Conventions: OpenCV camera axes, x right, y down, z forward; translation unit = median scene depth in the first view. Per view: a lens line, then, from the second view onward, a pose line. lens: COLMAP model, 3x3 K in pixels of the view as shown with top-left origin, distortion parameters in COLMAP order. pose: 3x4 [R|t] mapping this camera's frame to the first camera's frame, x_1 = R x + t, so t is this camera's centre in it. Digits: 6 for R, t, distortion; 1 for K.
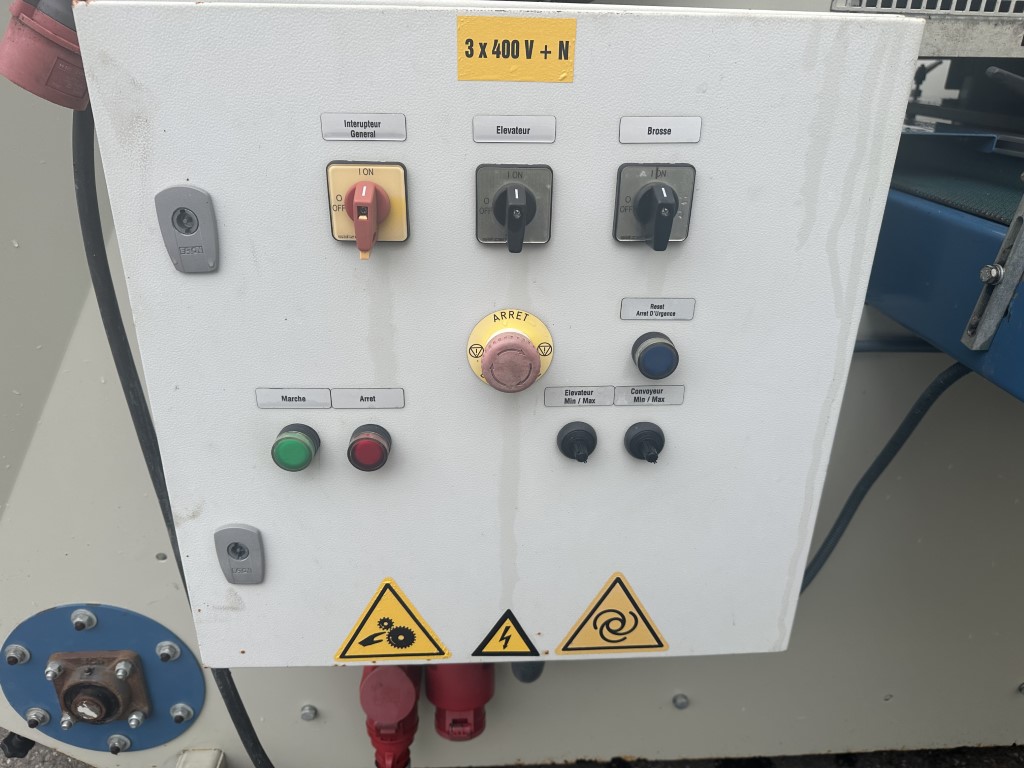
lens RADIAL K [[756.5, 0, 512.0], [0, 756.5, 384.0], [0, 0, 1]] dist [-0.003393, -0.031385]
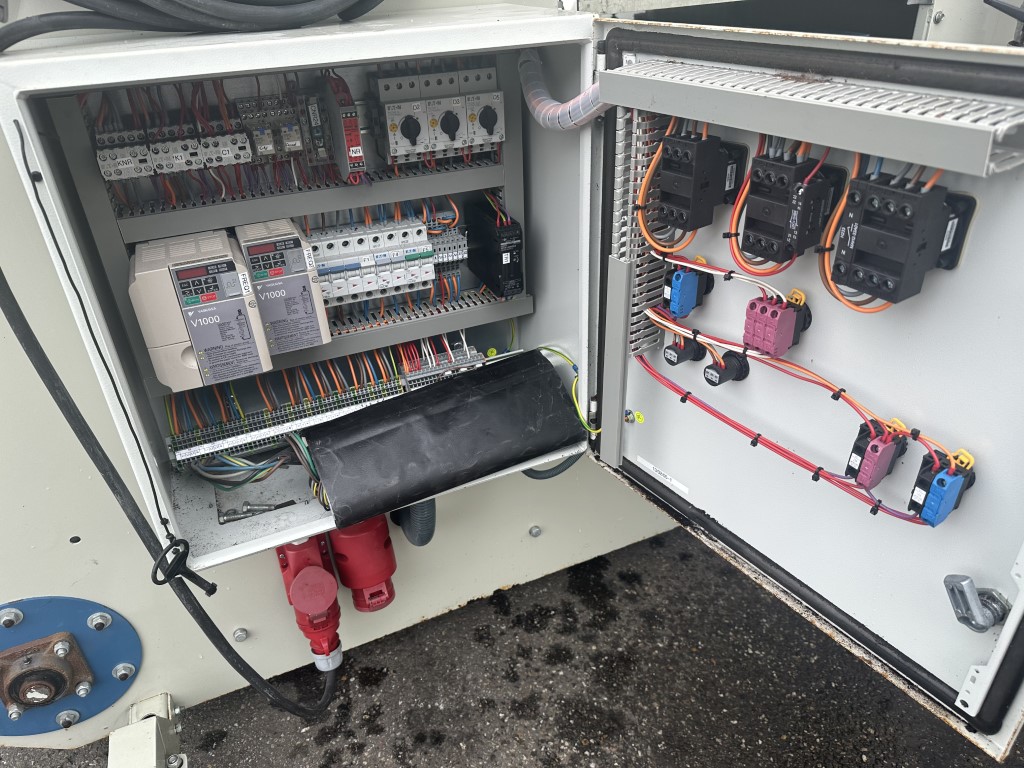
lens RADIAL K [[717.2, 0, 512.0], [0, 717.2, 384.0], [0, 0, 1]] dist [0.084537, -0.092849]
pose [[0.936707, -0.232969, 0.261354, -0.127956], [0.204410, 0.969946, 0.131988, -0.004218], [-0.284249, -0.070210, 0.956176, -0.264969]]
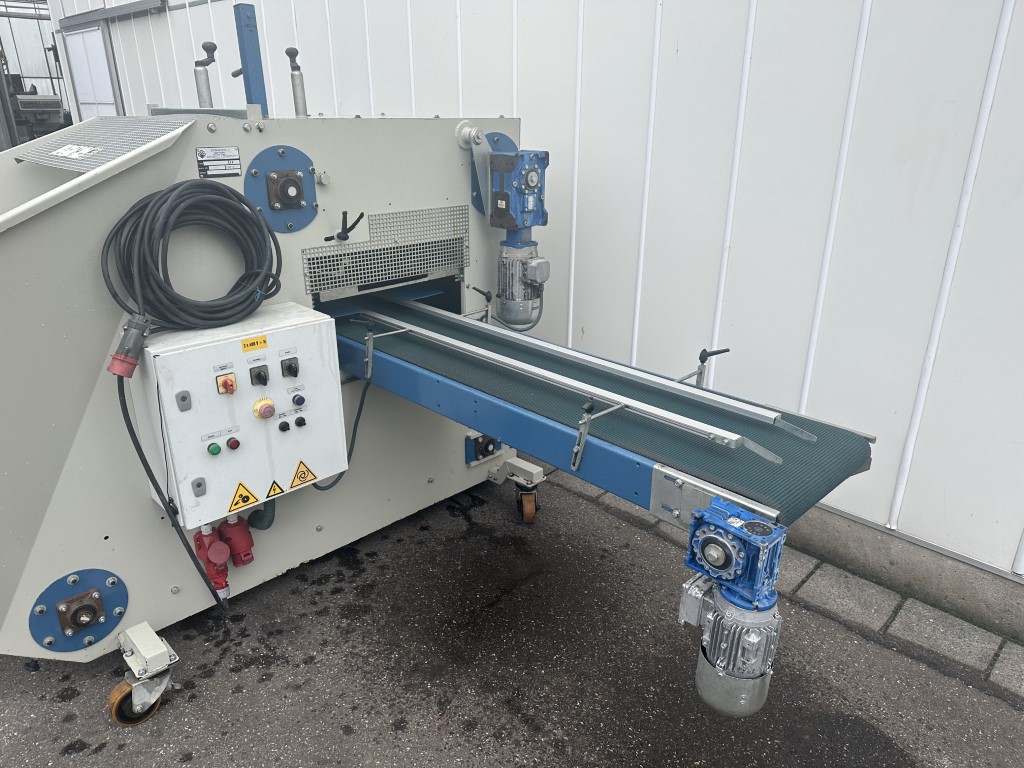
lens RADIAL K [[717.2, 0, 512.0], [0, 717.2, 384.0], [0, 0, 1]] dist [0.084537, -0.092849]
pose [[0.754939, -0.250725, 0.605974, -1.085522], [0.284951, 0.957655, 0.041234, 0.040233], [-0.590653, 0.141544, 0.794415, -2.384987]]
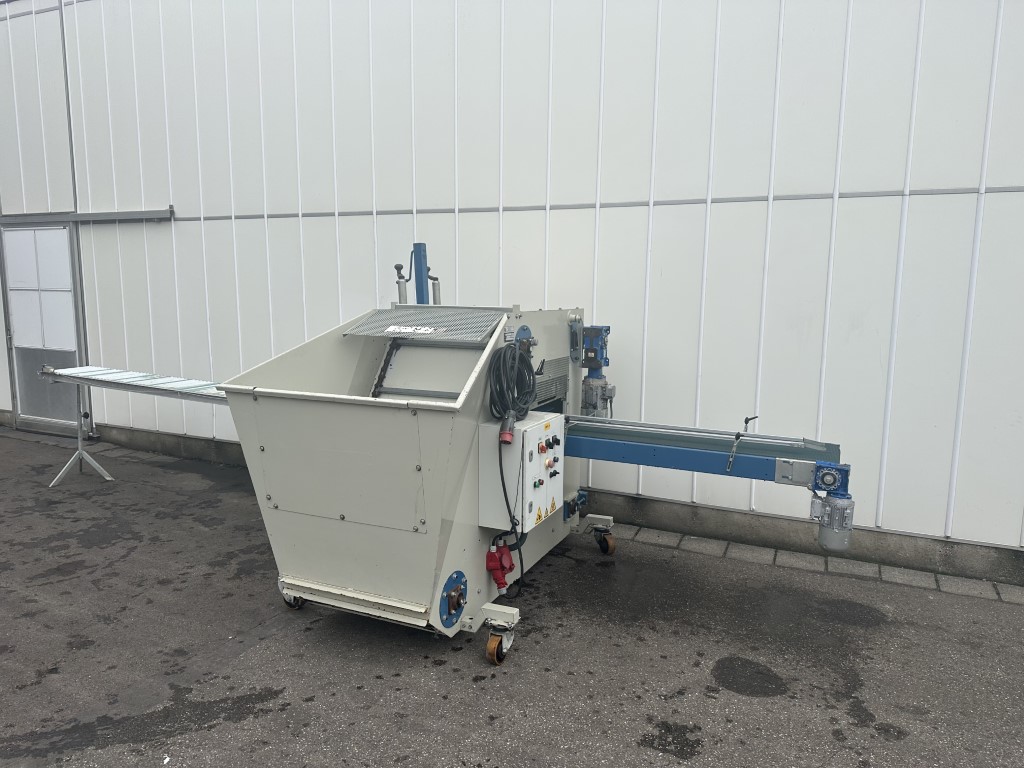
lens RADIAL K [[732.1, 0, 495.5], [0, 732.1, 362.5], [0, 0, 1]] dist [0.078569, -0.105108]
pose [[0.482983, -0.107157, 0.869048, -5.210414], [0.365446, 0.926582, -0.088850, -0.418636], [-0.795724, 0.360504, 0.486684, -1.994505]]
